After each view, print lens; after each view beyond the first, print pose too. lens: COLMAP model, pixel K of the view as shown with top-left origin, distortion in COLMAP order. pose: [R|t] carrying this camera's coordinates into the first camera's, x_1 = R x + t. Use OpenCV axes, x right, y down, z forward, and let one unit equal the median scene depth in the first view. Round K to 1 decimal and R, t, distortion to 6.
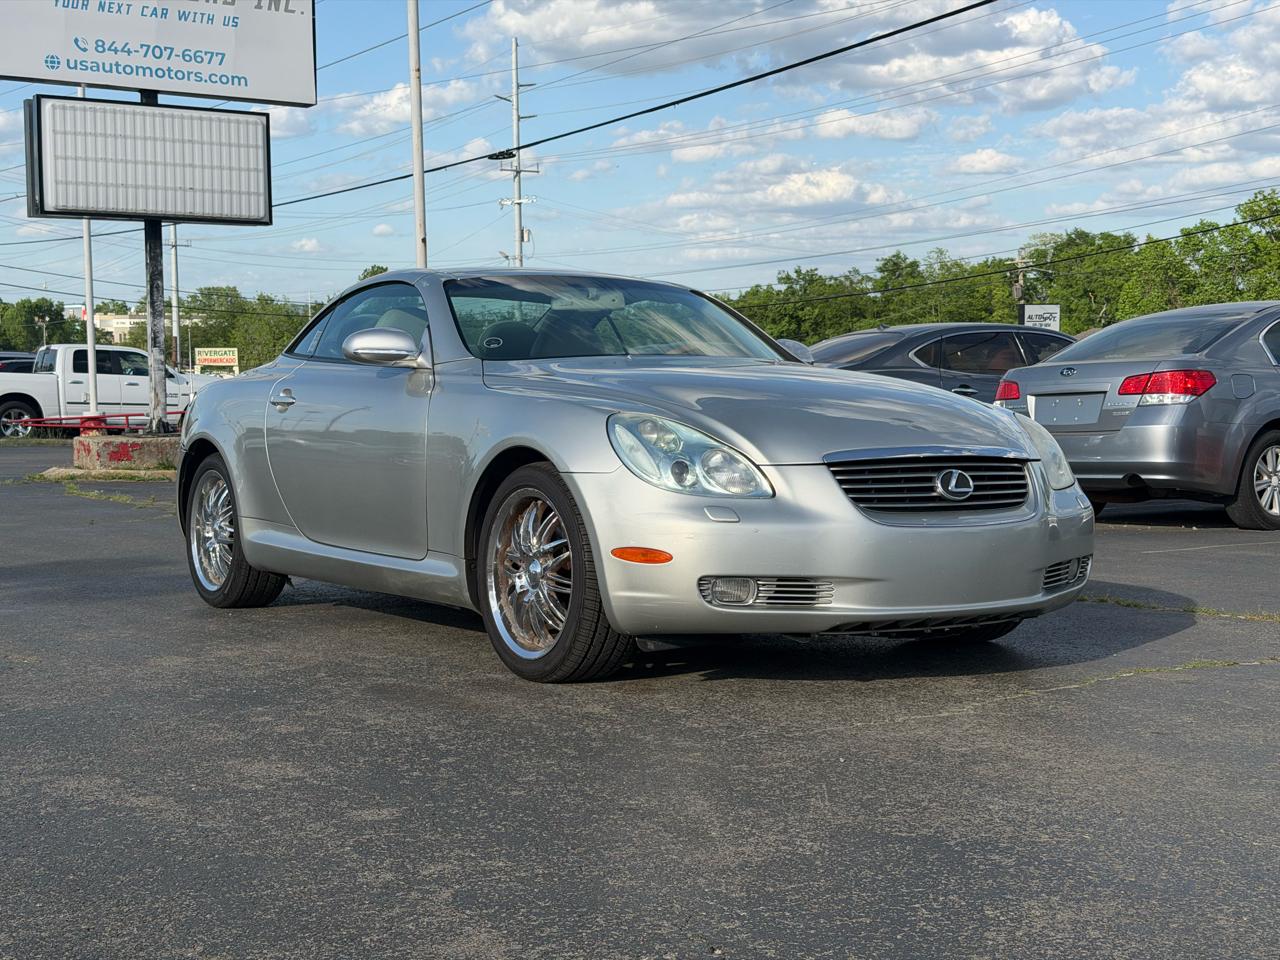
lens RADIAL K [[1843.5, 0, 640.0], [0, 1843.5, 480.0], [0, 0, 1]] dist [0.232401, -0.617988]
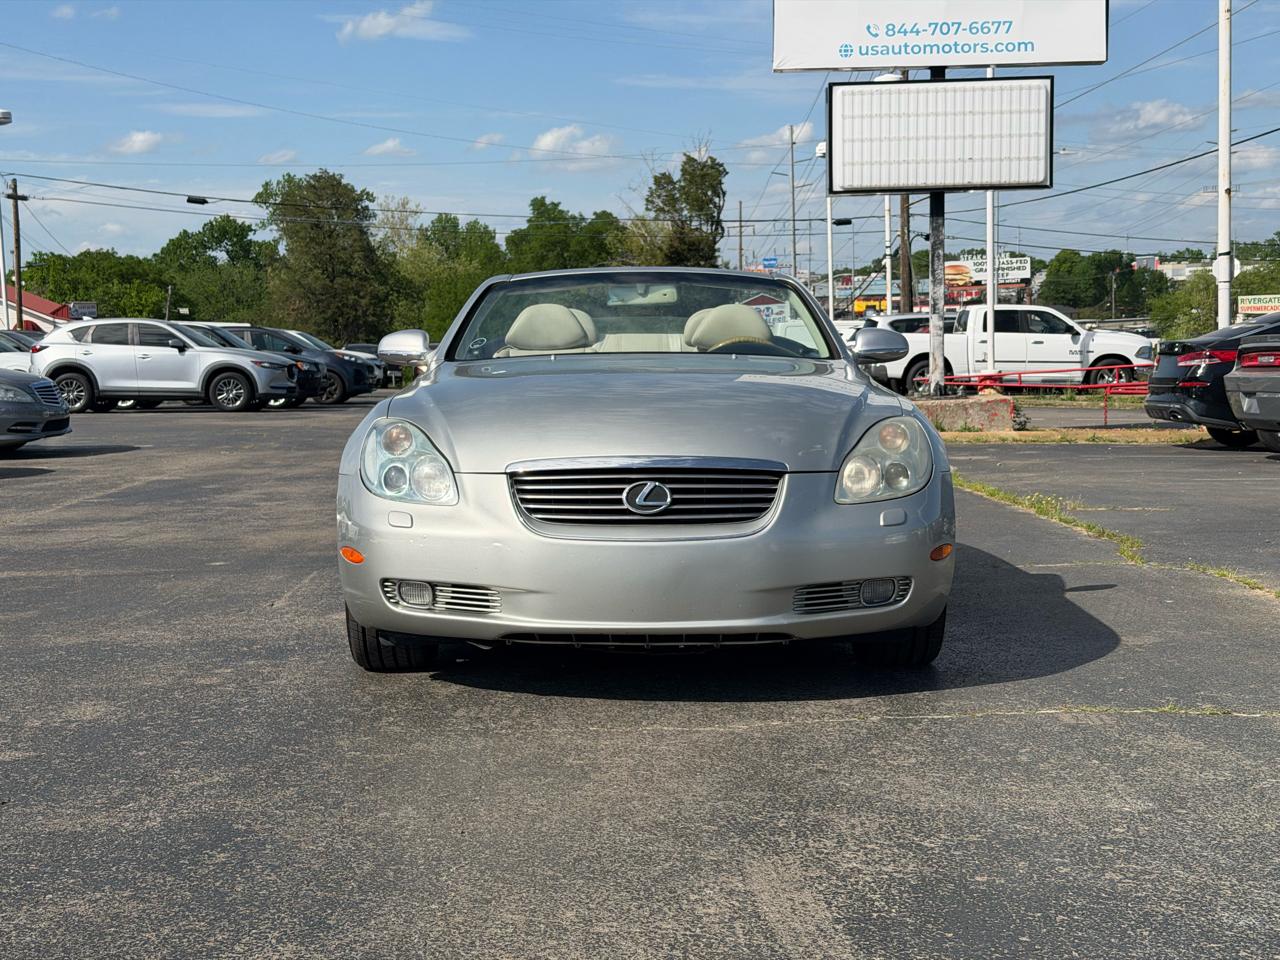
lens RADIAL K [[1832.5, 0, 633.3], [0, 1832.5, 496.5], [0, 0, 1]] dist [0.202959, -0.464464]
pose [[0.823795, 0.040284, -0.565454, 0.191835], [-0.018408, 0.998847, 0.044341, -0.011560], [0.566588, -0.026120, 0.823587, 0.047631]]
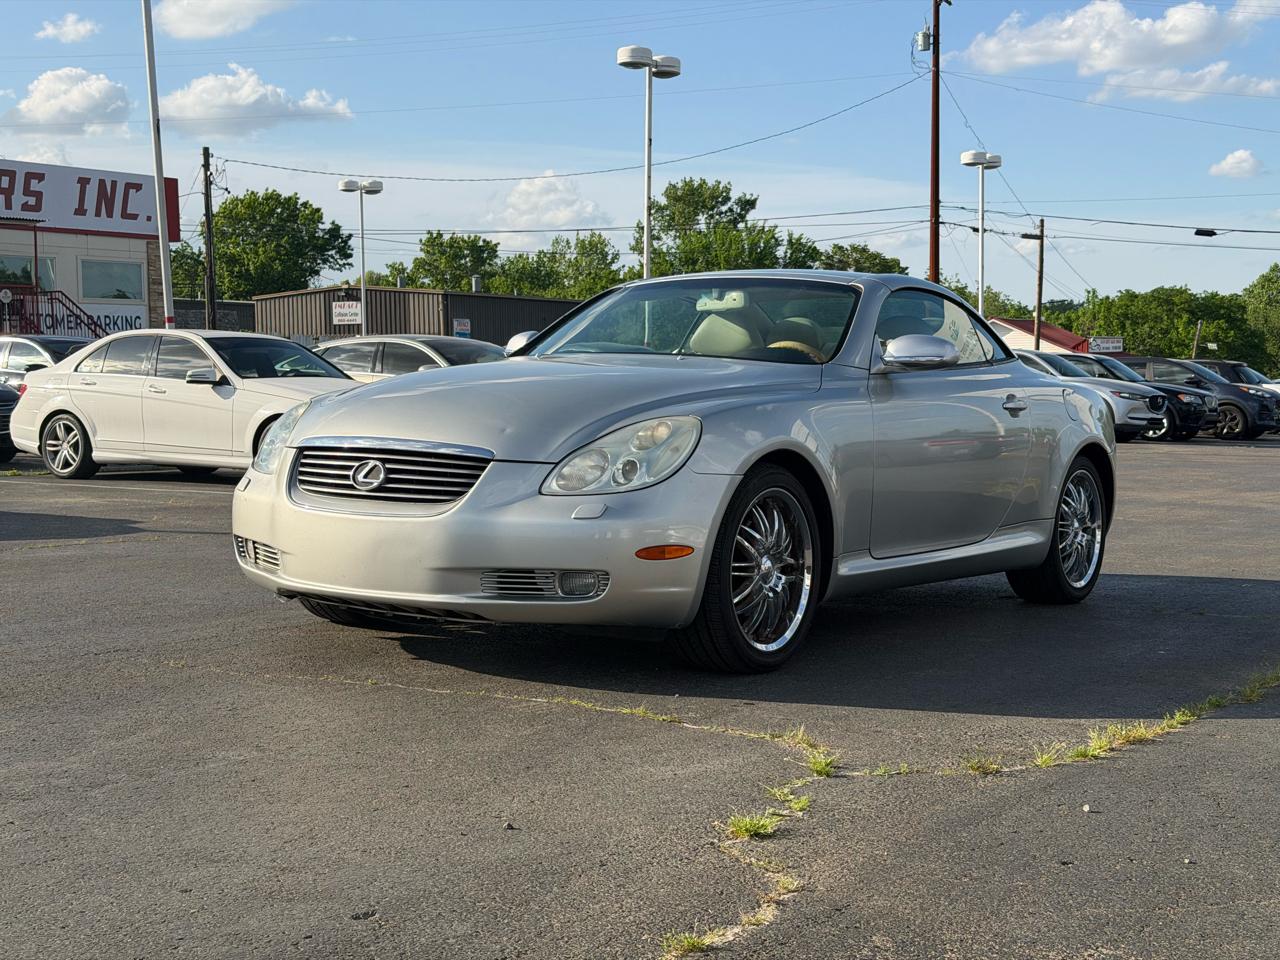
lens RADIAL K [[1843.5, 0, 640.0], [0, 1843.5, 480.0], [0, 0, 1]] dist [0.232401, -0.617988]
pose [[0.339469, 0.056995, -0.938889, 0.361309], [-0.059963, 0.997444, 0.038869, -0.013387], [0.938704, 0.043104, 0.342018, 0.235361]]
